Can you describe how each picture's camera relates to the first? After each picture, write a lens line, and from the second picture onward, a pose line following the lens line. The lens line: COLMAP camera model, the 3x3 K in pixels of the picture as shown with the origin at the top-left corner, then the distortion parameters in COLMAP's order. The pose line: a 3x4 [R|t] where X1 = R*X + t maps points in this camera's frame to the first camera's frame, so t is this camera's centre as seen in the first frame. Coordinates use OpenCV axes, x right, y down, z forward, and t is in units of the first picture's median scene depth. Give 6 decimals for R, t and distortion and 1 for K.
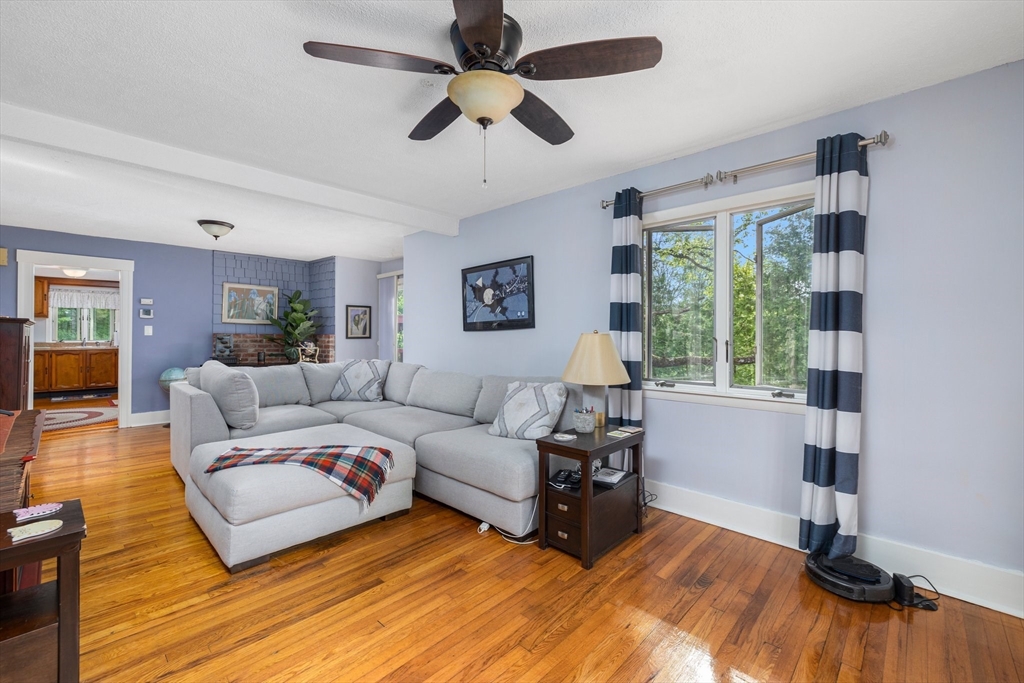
lens RADIAL K [[436.3, 0, 508.6], [0, 436.3, 332.2], [0, 0, 1]] dist [0.001041, 0.000671]
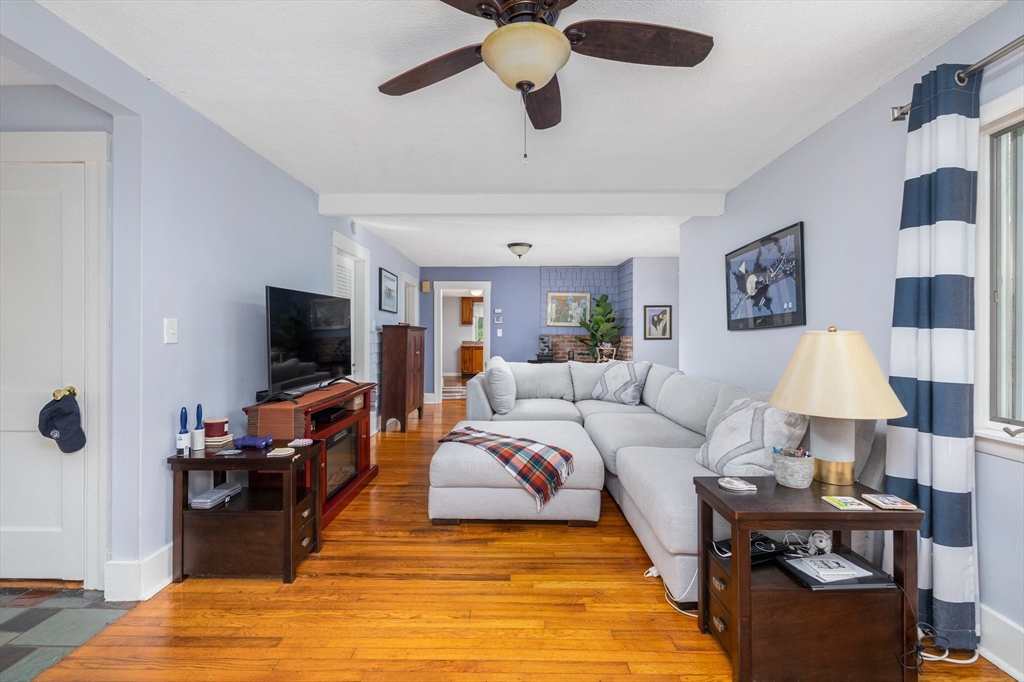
lens RADIAL K [[436.3, 0, 508.5], [0, 436.3, 335.3], [0, 0, 1]] dist [0.001041, 0.000671]
pose [[0.673502, -0.002206, -0.739182, 0.271596], [0.005127, 0.999985, 0.001686, 0.003191], [0.739168, -0.004925, 0.673503, 0.191442]]
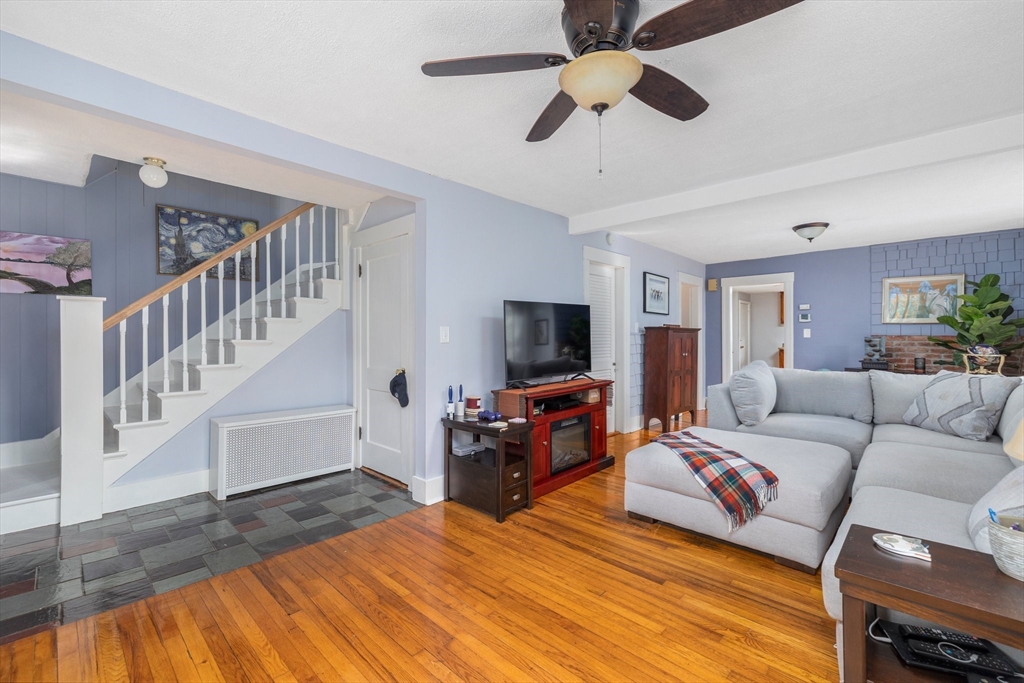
lens RADIAL K [[436.3, 0, 506.4], [0, 436.3, 334.8], [0, 0, 1]] dist [0.001041, 0.000671]
pose [[-0.007959, -0.008413, -0.999933, 0.426270], [0.008083, 0.999931, -0.008478, 0.004883], [0.999936, -0.008150, -0.007891, 0.390474]]
